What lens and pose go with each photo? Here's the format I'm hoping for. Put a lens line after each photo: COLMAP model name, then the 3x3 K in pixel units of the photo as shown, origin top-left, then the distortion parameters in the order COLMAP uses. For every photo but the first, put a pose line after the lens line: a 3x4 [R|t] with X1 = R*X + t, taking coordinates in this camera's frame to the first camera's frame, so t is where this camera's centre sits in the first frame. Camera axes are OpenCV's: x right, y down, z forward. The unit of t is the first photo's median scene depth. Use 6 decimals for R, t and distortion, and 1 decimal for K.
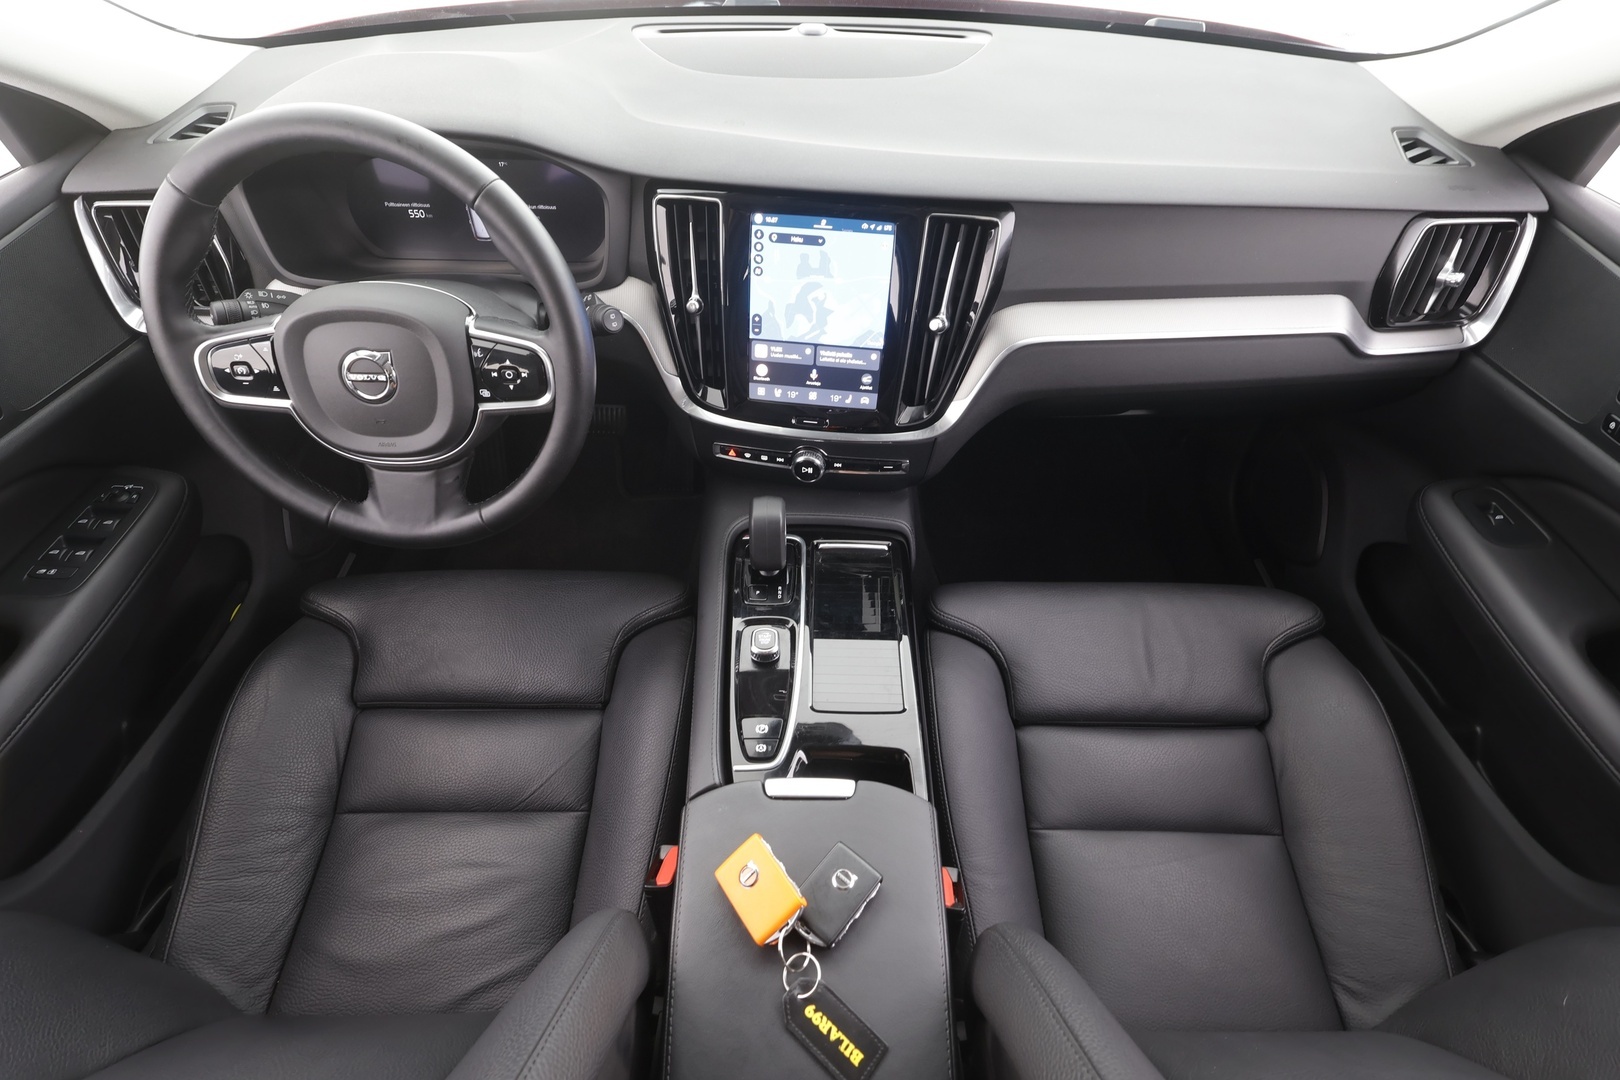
lens RADIAL K [[739.3, 0, 810.0], [0, 739.3, 540.0], [0, 0, 1]] dist [-0.006016, 0.000264]
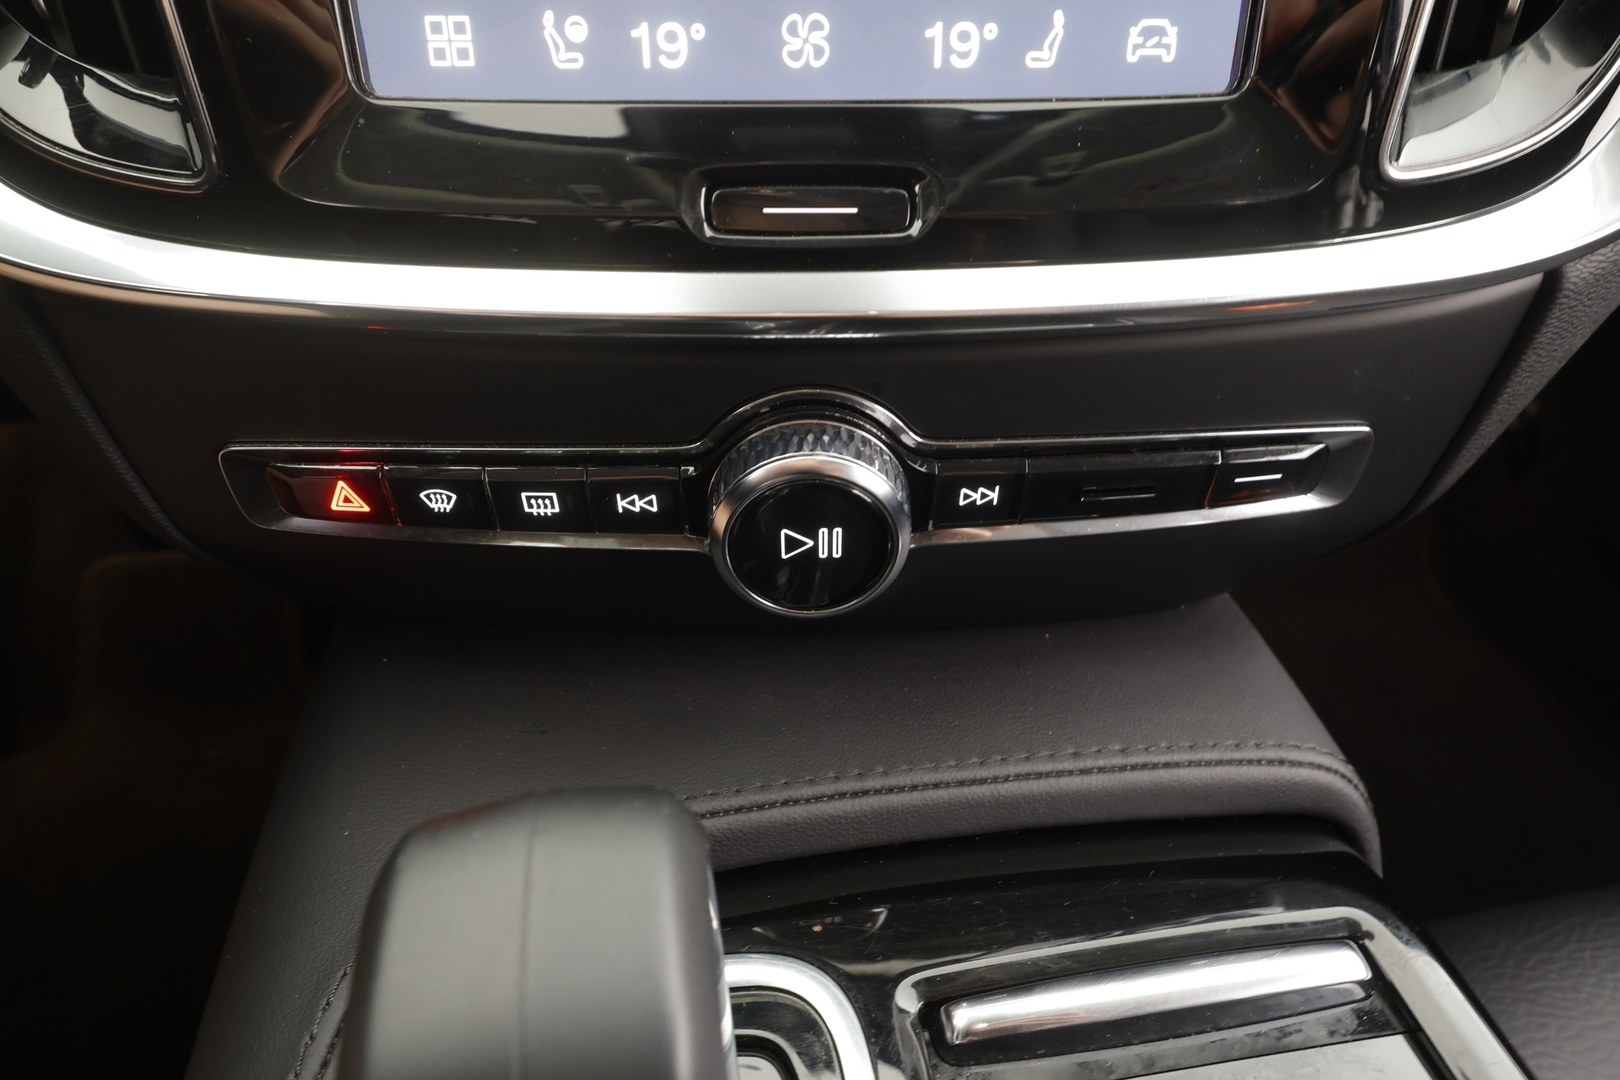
lens RADIAL K [[901.5, 0, 810.0], [0, 901.5, 540.0], [0, 0, 1]] dist [0.023404, -0.000015]
pose [[0.986556, -0.109403, 0.121400, -0.029872], [0.124570, 0.984264, -0.125323, -0.076044], [-0.105779, 0.138761, 0.984660, 0.866707]]
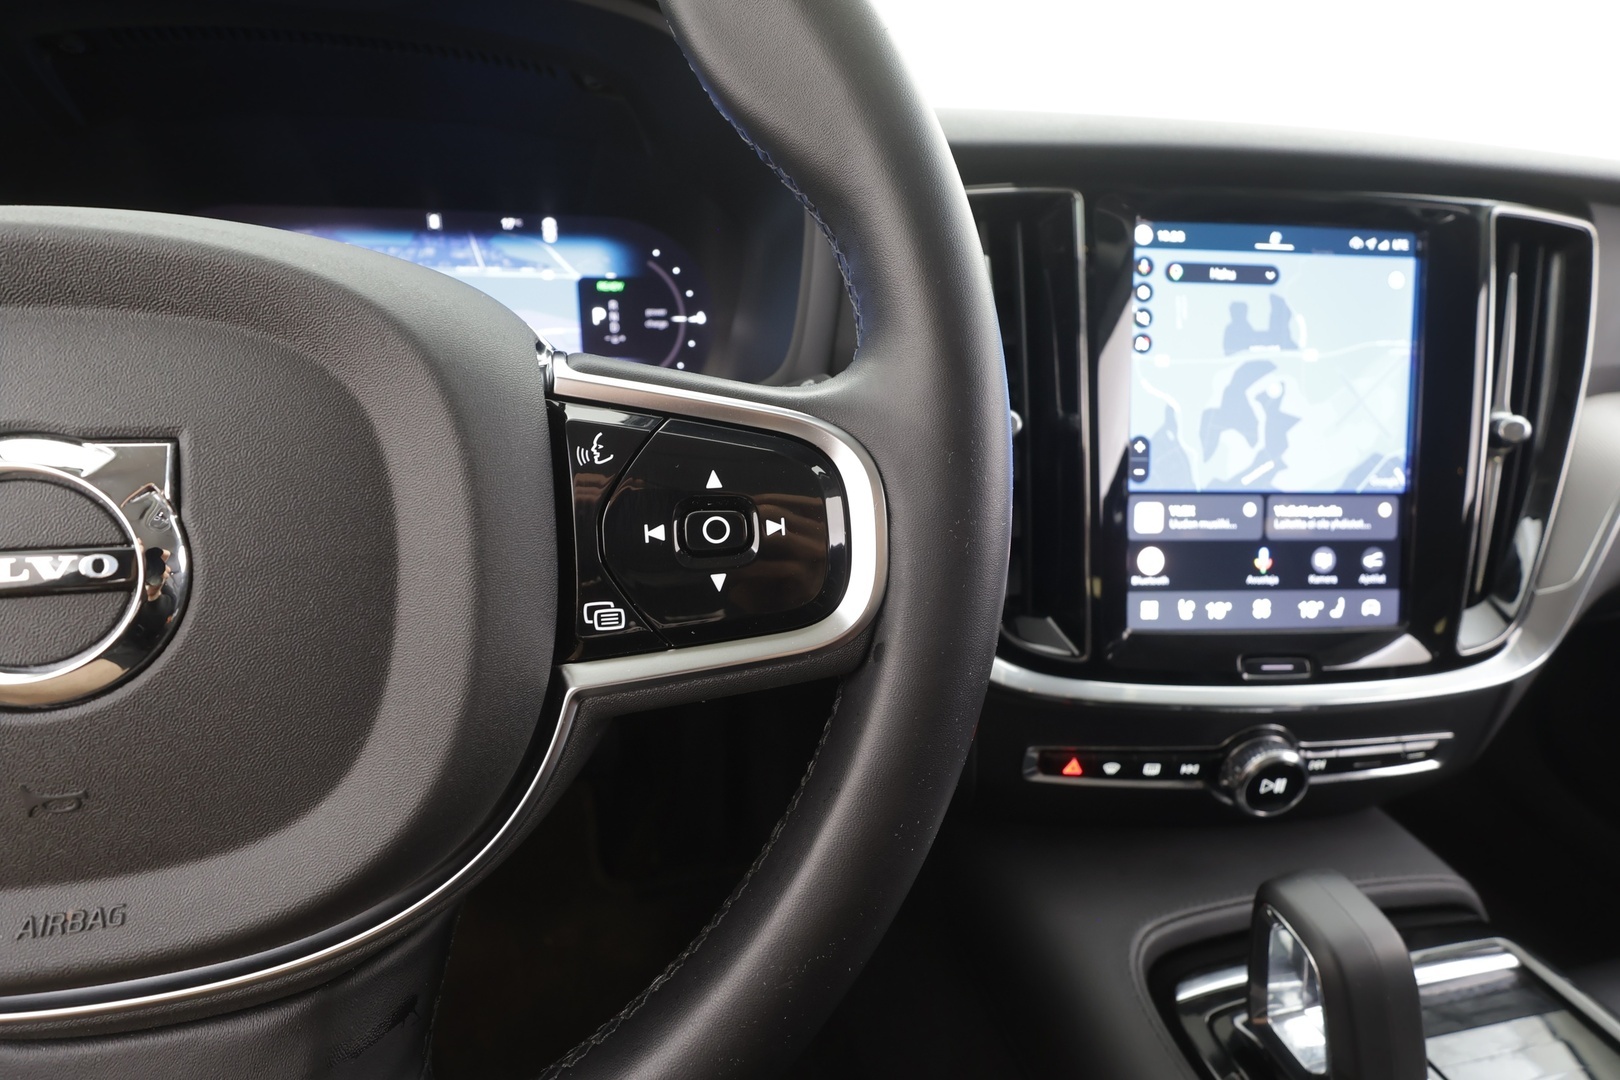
lens RADIAL K [[739.3, 0, 810.0], [0, 739.3, 540.0], [0, 0, 1]] dist [-0.006016, 0.000264]
pose [[0.979510, -0.065260, 0.190529, -0.354974], [0.136038, 0.911991, -0.386997, -0.102905], [-0.148506, 0.404987, 0.902182, 0.651426]]
